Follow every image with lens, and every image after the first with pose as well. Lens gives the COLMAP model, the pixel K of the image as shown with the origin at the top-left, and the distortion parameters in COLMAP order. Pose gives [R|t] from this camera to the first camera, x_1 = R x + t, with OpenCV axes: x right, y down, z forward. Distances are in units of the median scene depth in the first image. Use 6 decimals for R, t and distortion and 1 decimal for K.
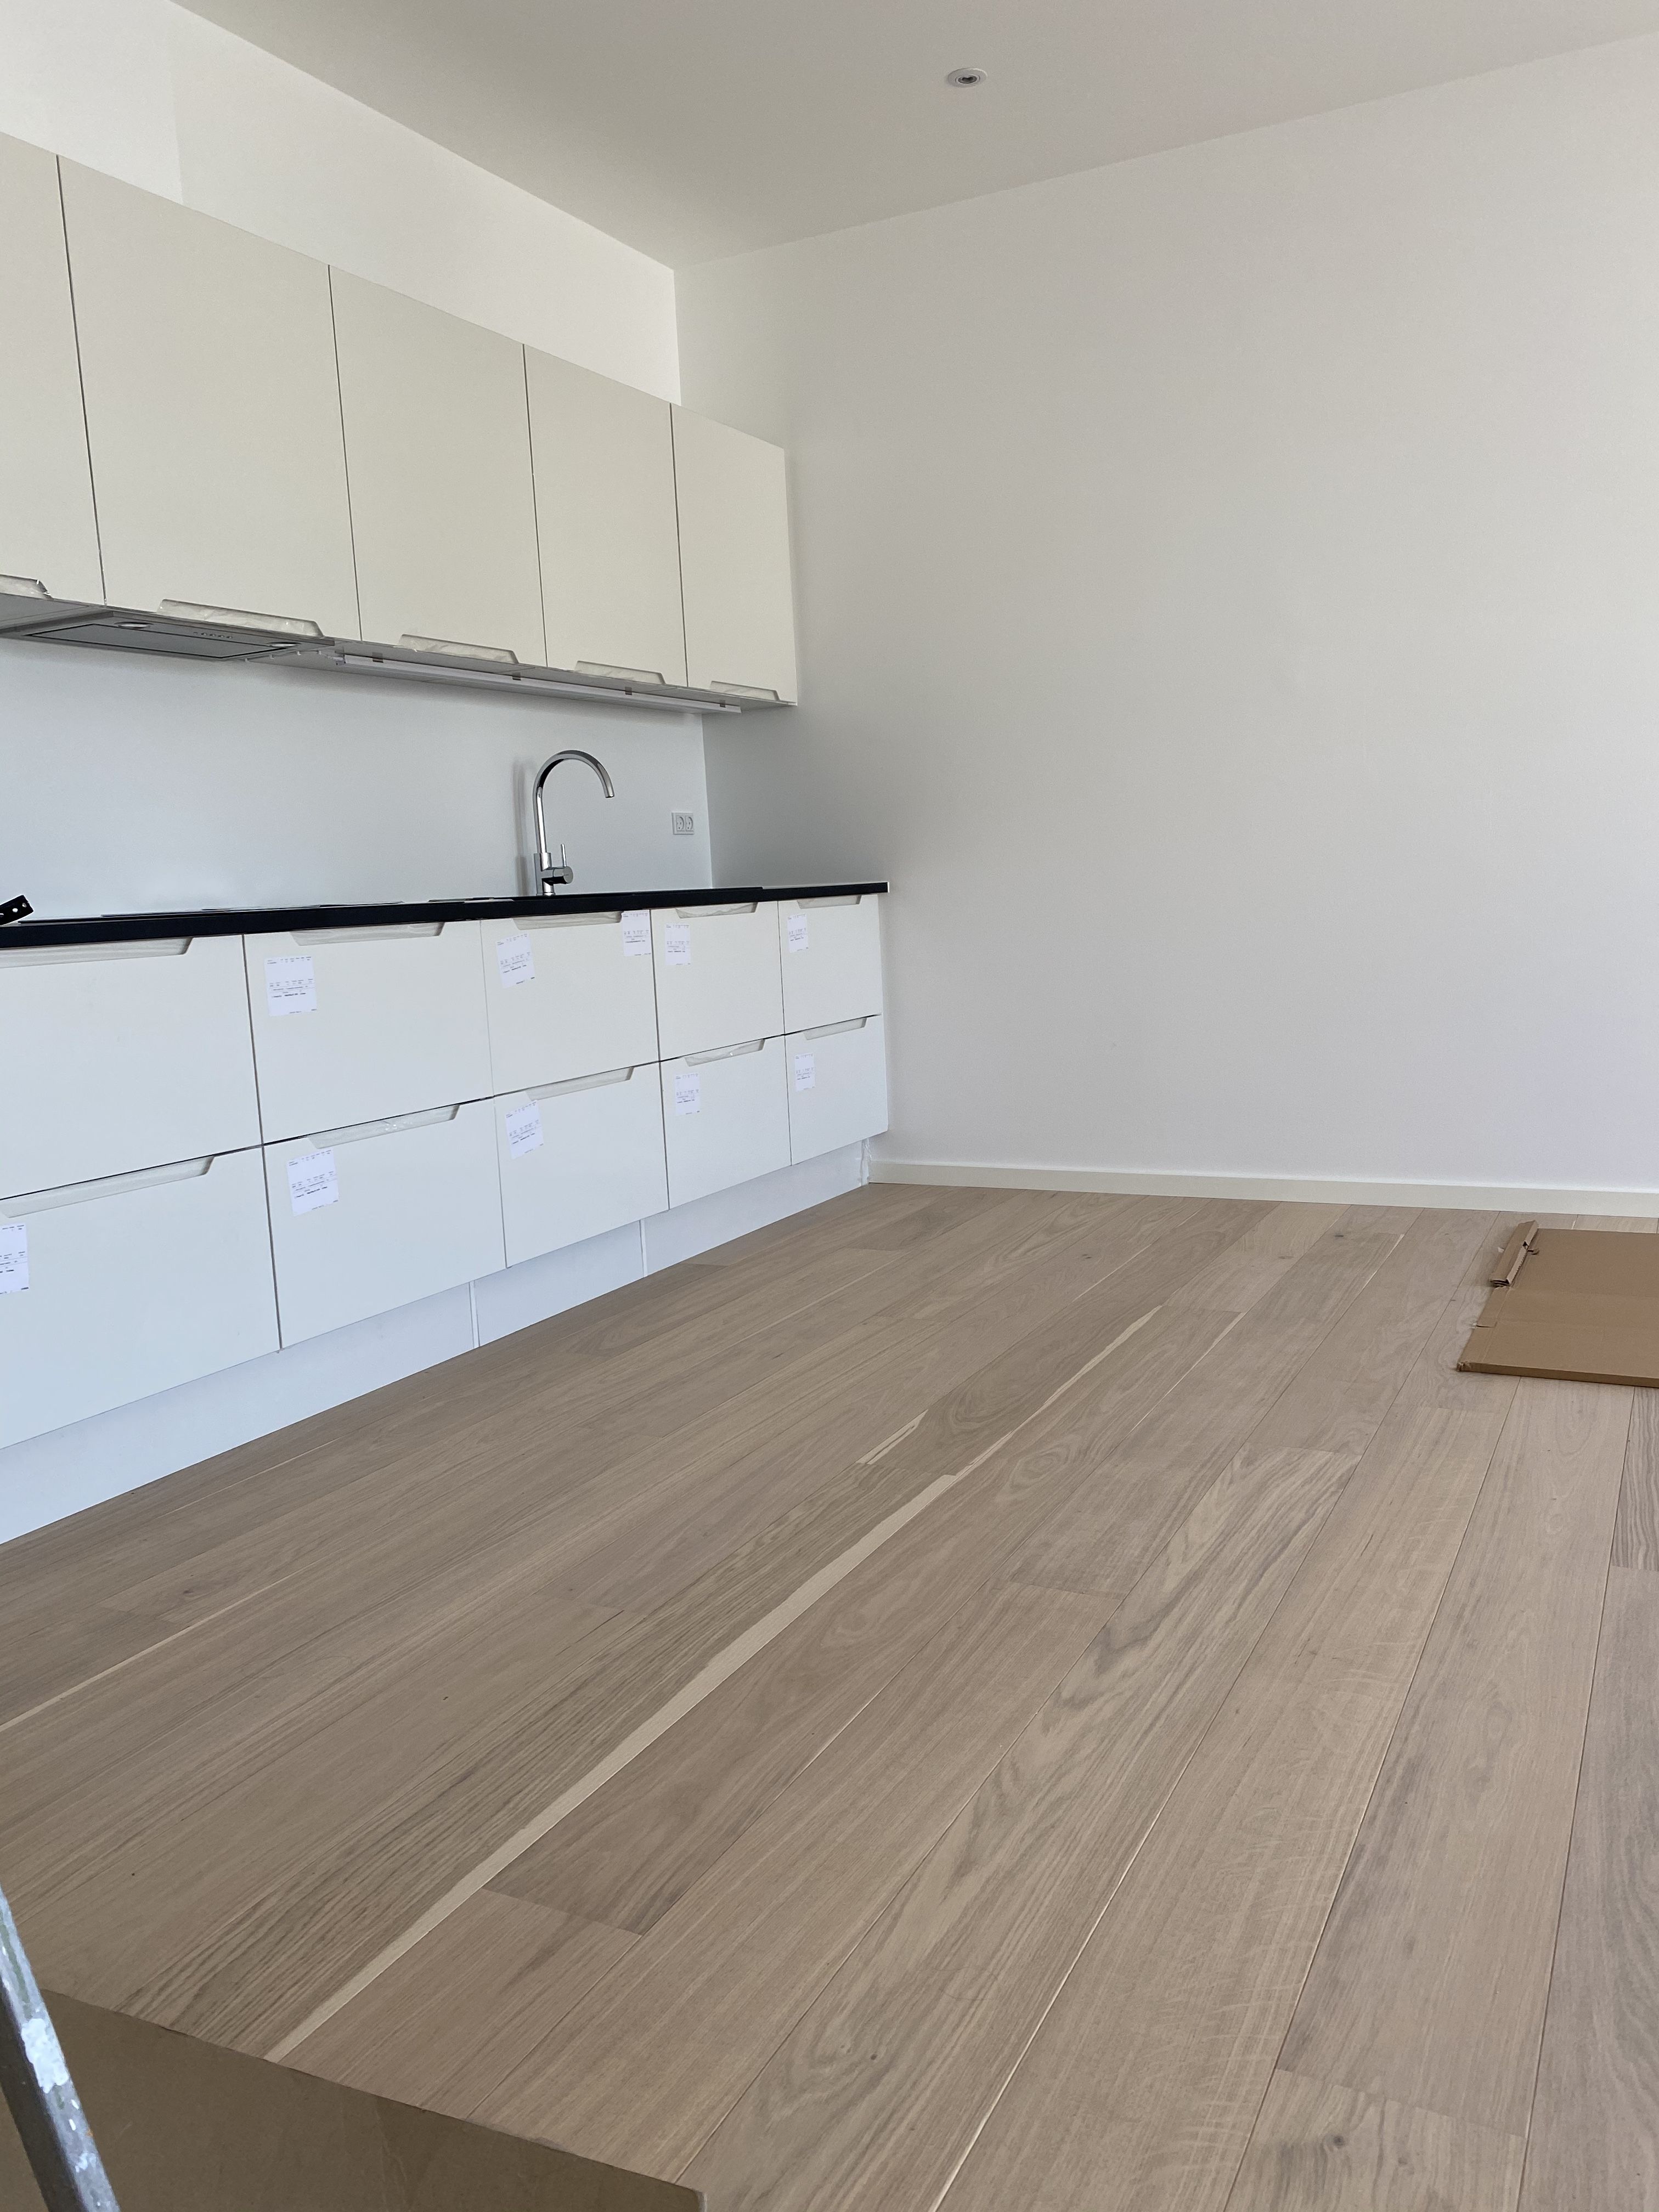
lens RADIAL K [[1698.7, 0, 841.9], [0, 1698.7, 1107.1], [0, 0, 1]] dist [0.028379, -0.002146]
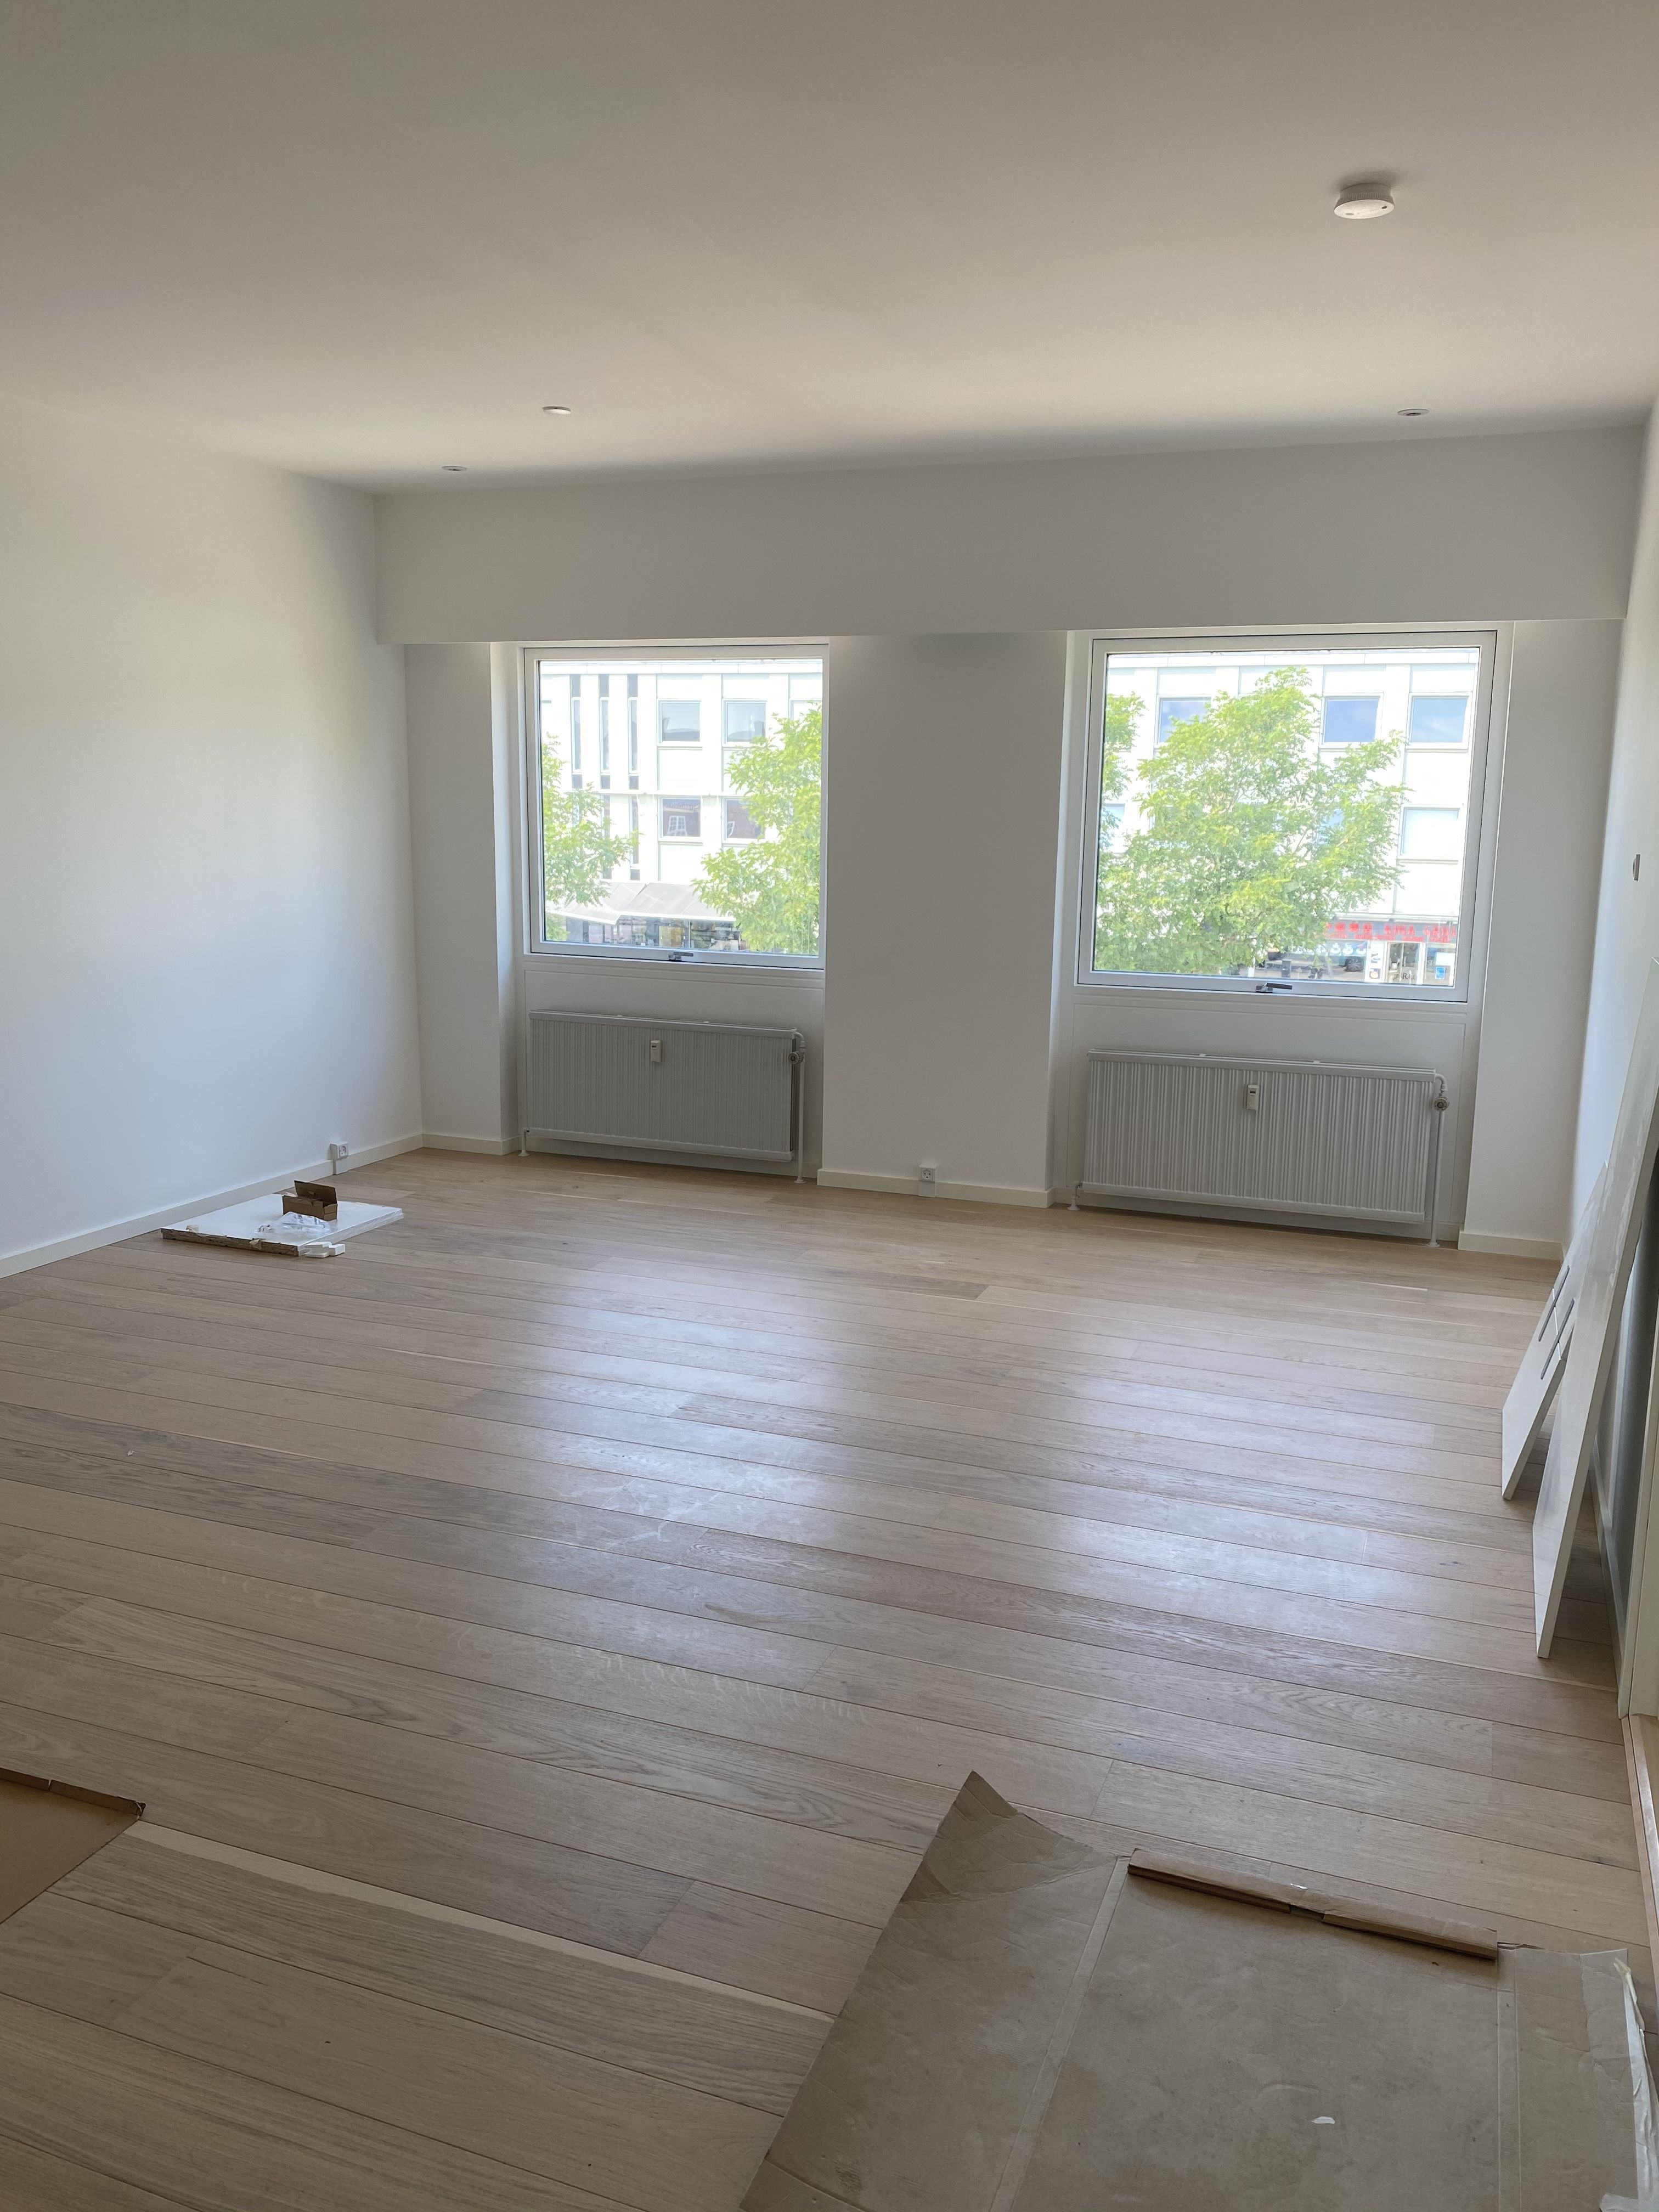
lens RADIAL K [[1698.7, 0, 841.9], [0, 1698.7, 1107.1], [0, 0, 1]] dist [0.028379, -0.002146]
pose [[-0.112856, -0.130838, 0.984959, -1.130776], [0.118124, 0.982496, 0.144045, -0.316841], [-0.986565, 0.132603, -0.095426, 0.630371]]
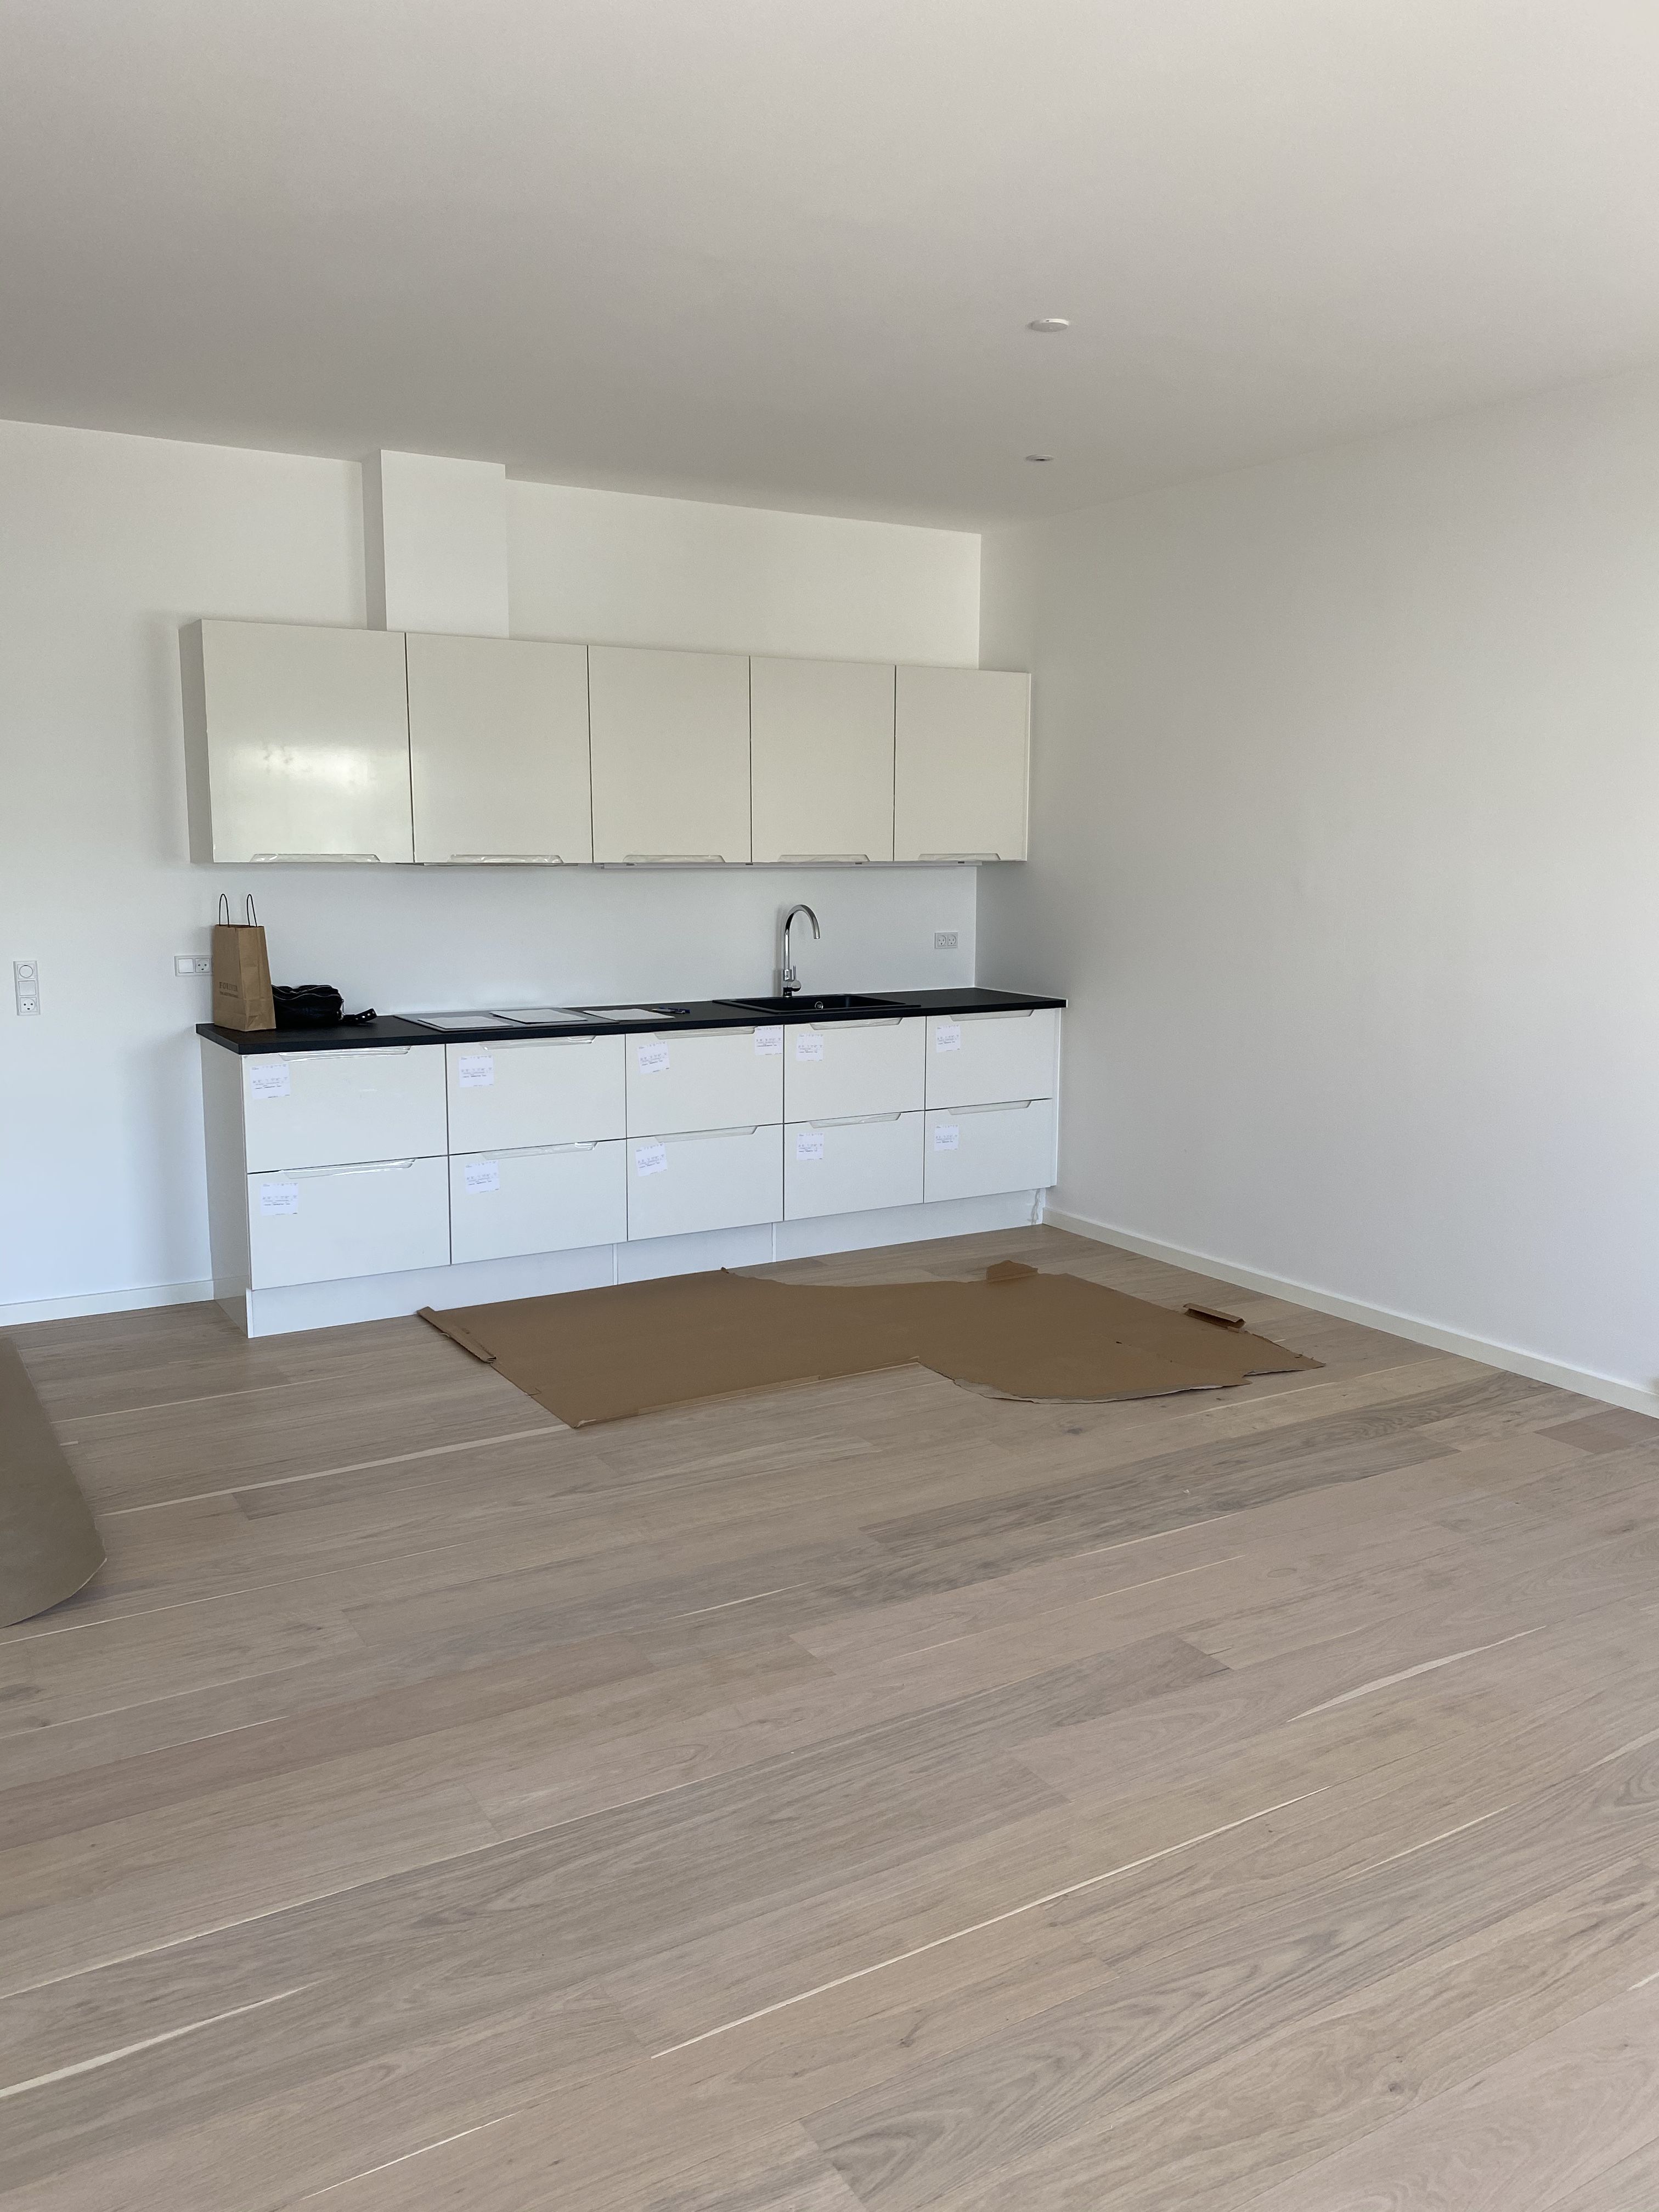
lens RADIAL K [[1674.4, 0, 829.5], [0, 1674.4, 1106.0], [0, 0, 1]] dist [0.041112, -0.000859]
pose [[0.848945, 0.134872, -0.510982, 1.231326], [-0.115974, 0.990863, 0.068856, -0.267917], [0.515599, 0.000806, 0.856829, -0.471576]]
